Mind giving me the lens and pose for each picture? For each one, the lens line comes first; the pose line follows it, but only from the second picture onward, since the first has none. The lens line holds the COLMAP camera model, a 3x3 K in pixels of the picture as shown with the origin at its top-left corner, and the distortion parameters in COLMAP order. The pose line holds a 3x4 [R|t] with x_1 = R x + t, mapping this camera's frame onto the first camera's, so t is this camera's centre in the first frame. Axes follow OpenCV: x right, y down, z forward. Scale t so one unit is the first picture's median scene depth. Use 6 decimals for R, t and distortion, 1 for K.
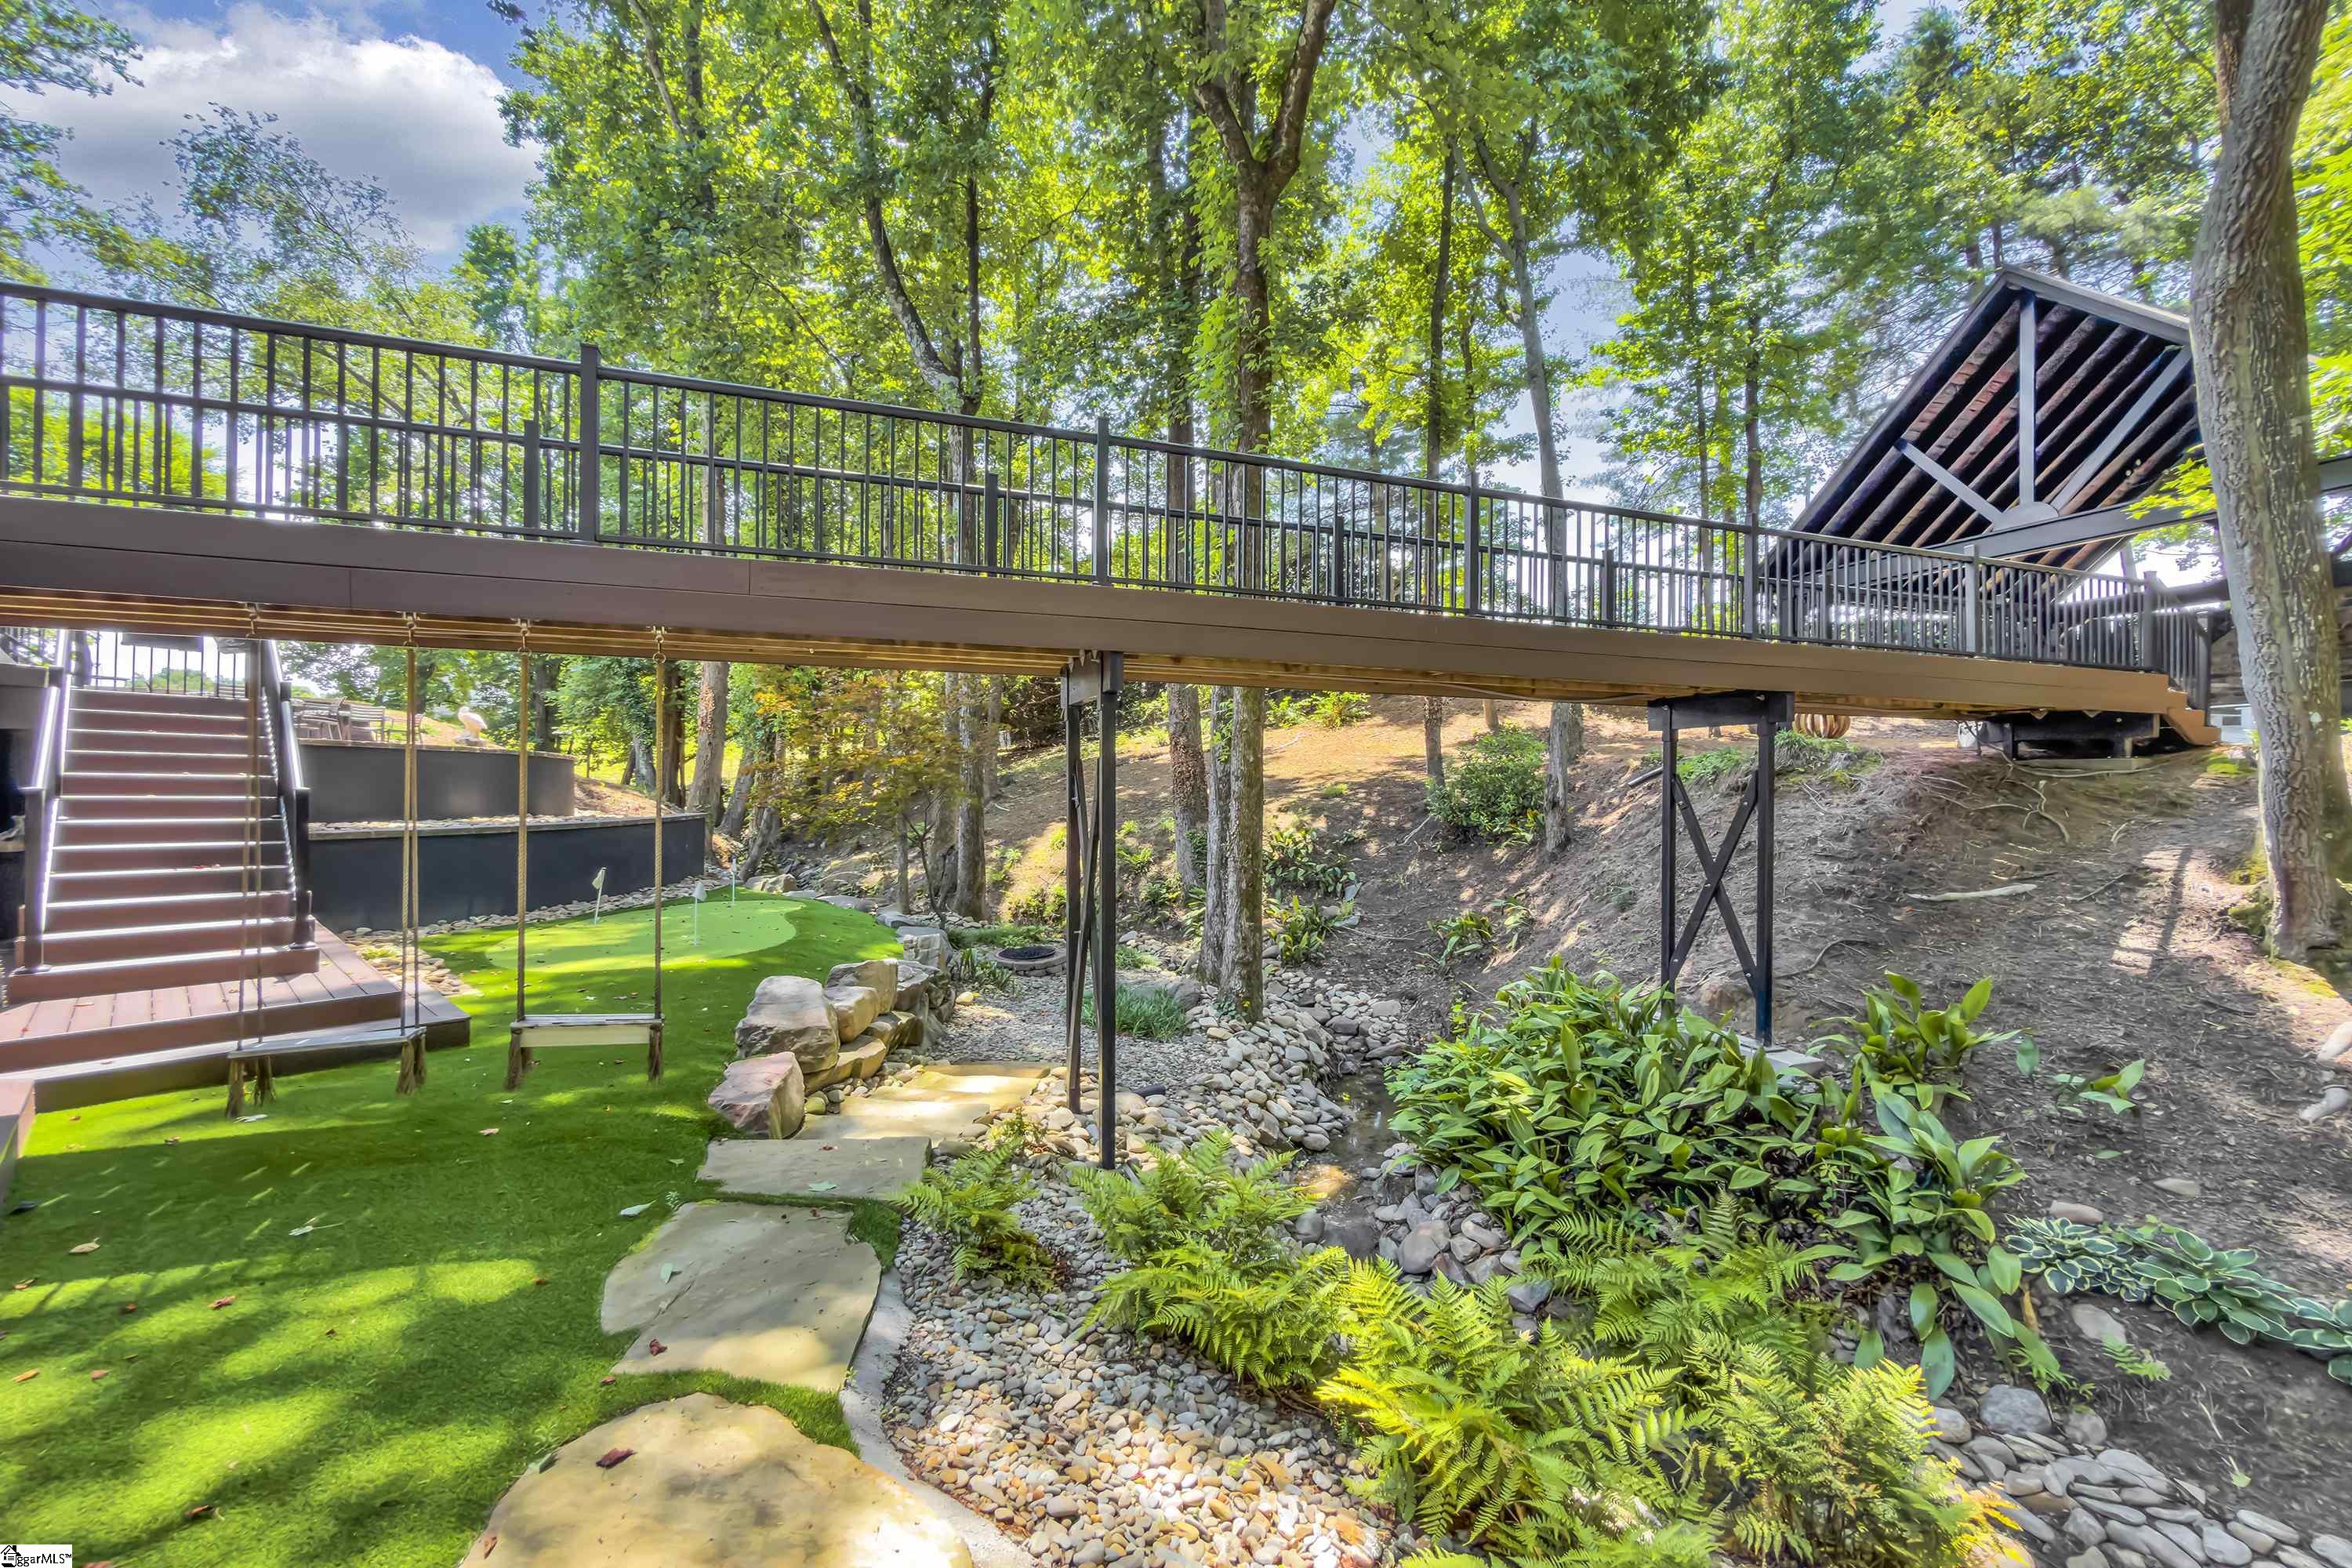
lens RADIAL K [[928.7, 0, 1188.1], [0, 928.7, 791.3], [0, 0, 1]] dist [-0.001154, -0.000296]
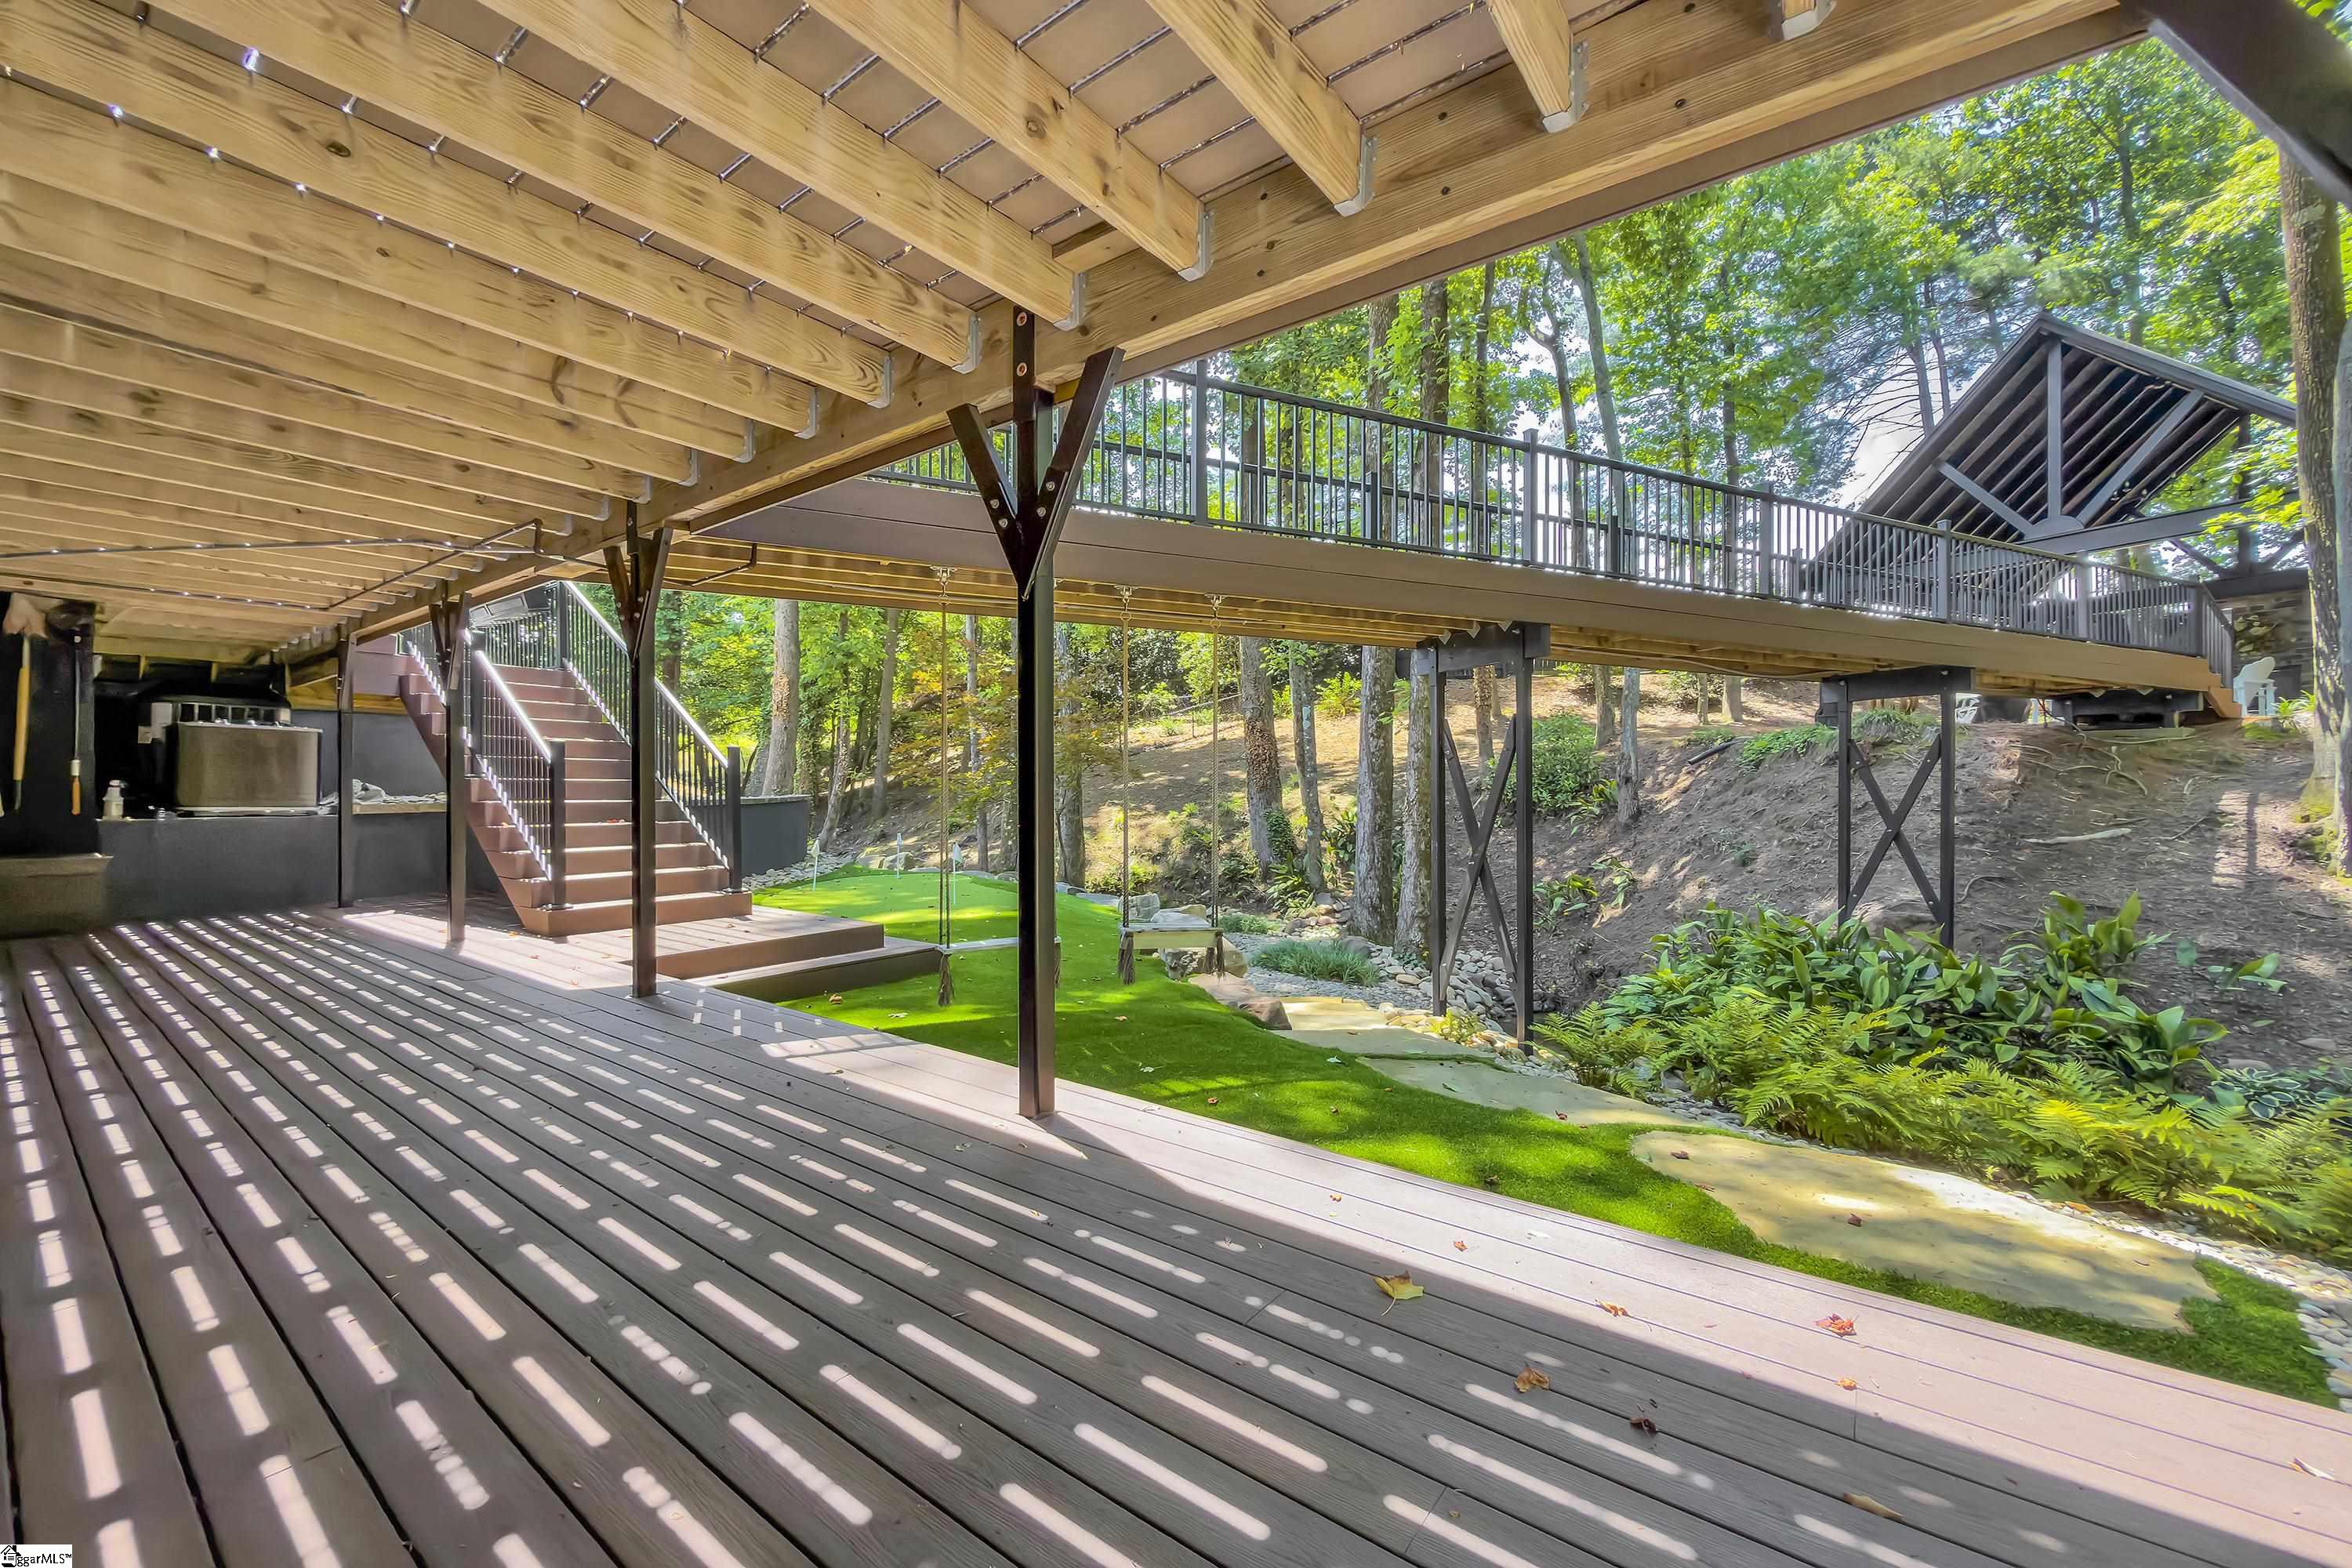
lens RADIAL K [[928.7, 0, 1182.0], [0, 928.7, 788.5], [0, 0, 1]] dist [-0.001154, -0.000296]
pose [[0.996244, -0.003129, 0.086537, -0.306550], [0.003282, 0.999993, -0.001627, 0.032801], [-0.086531, 0.001905, 0.996247, -0.074844]]
